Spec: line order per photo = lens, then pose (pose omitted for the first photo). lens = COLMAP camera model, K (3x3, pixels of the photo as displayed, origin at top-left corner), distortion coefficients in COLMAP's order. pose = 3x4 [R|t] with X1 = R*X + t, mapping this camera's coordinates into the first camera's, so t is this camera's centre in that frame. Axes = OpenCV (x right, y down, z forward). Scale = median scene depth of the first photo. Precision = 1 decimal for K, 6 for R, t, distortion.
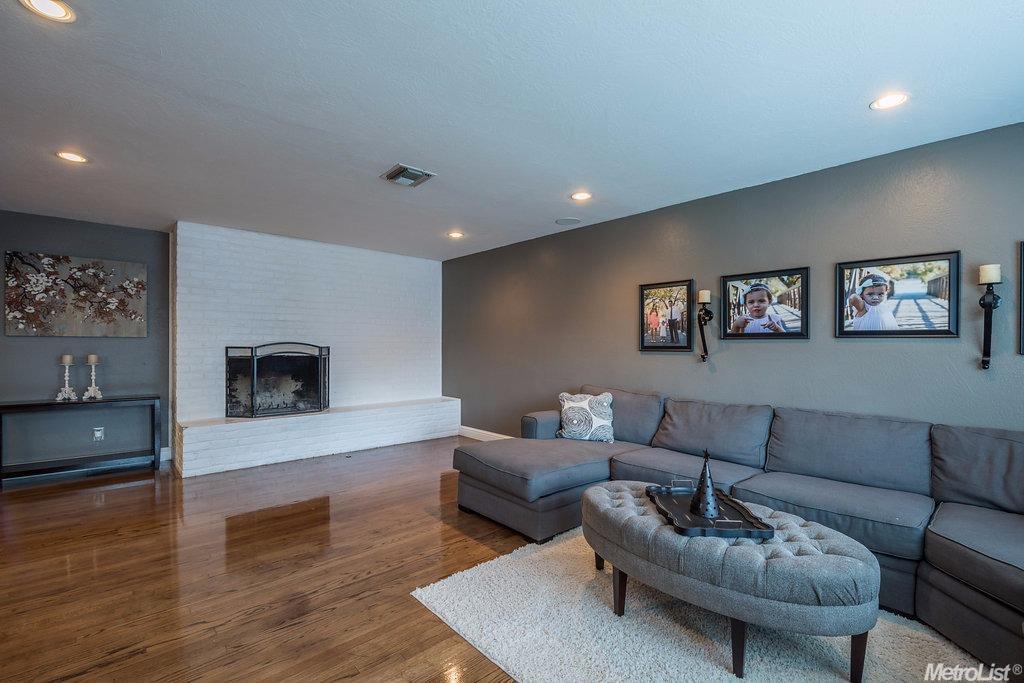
lens RADIAL K [[450.4, 0, 512.0], [0, 450.4, 341.5], [0, 0, 1]] dist [0.002027, -0.011762]
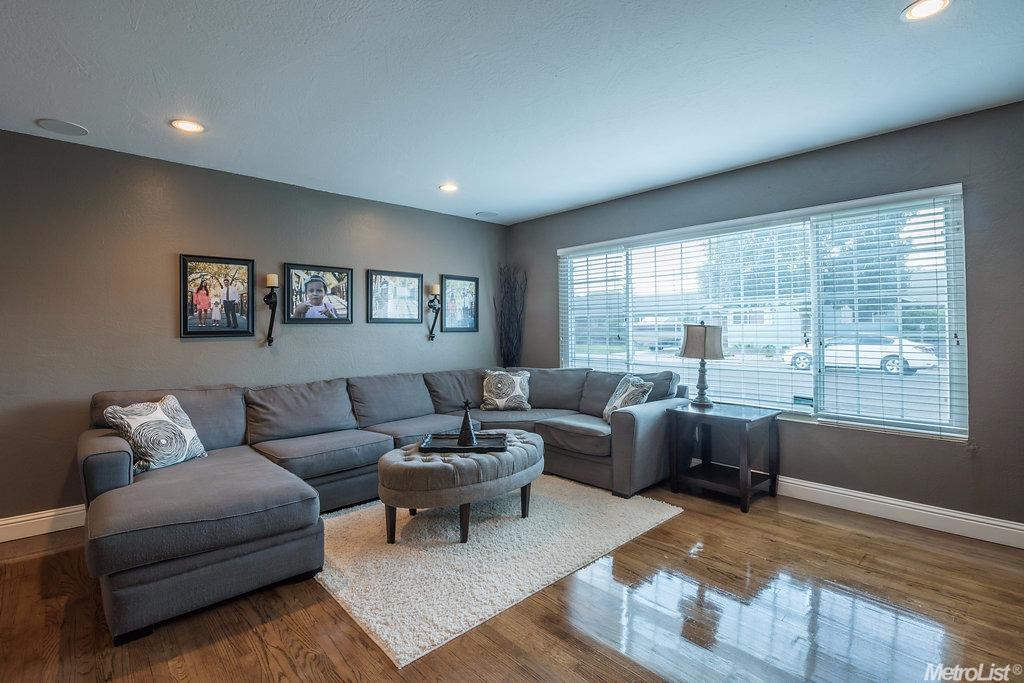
lens RADIAL K [[467.4, 0, 481.6], [0, 467.4, 324.4], [0, 0, 1]] dist [0.001098, -0.000008]
pose [[0.012903, 0.009473, 0.999872, -0.620634], [0.006907, 0.999930, -0.009563, 0.010663], [-0.999893, 0.007030, 0.012837, 0.545913]]
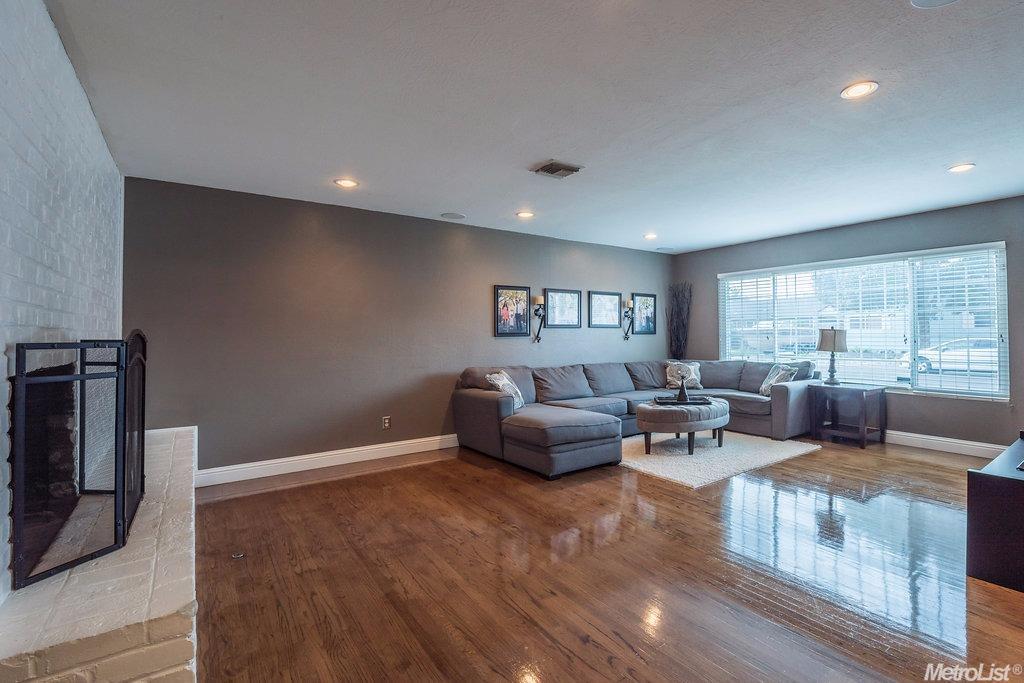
lens RADIAL K [[466.7, 0, 542.6], [0, 466.7, 325.3], [0, 0, 1]] dist [-0.000574, -0.000395]
pose [[0.100417, 0.015897, 0.994818, -1.201594], [0.004516, 0.999855, -0.016433, 0.012975], [-0.994935, 0.006143, 0.100331, 0.864127]]
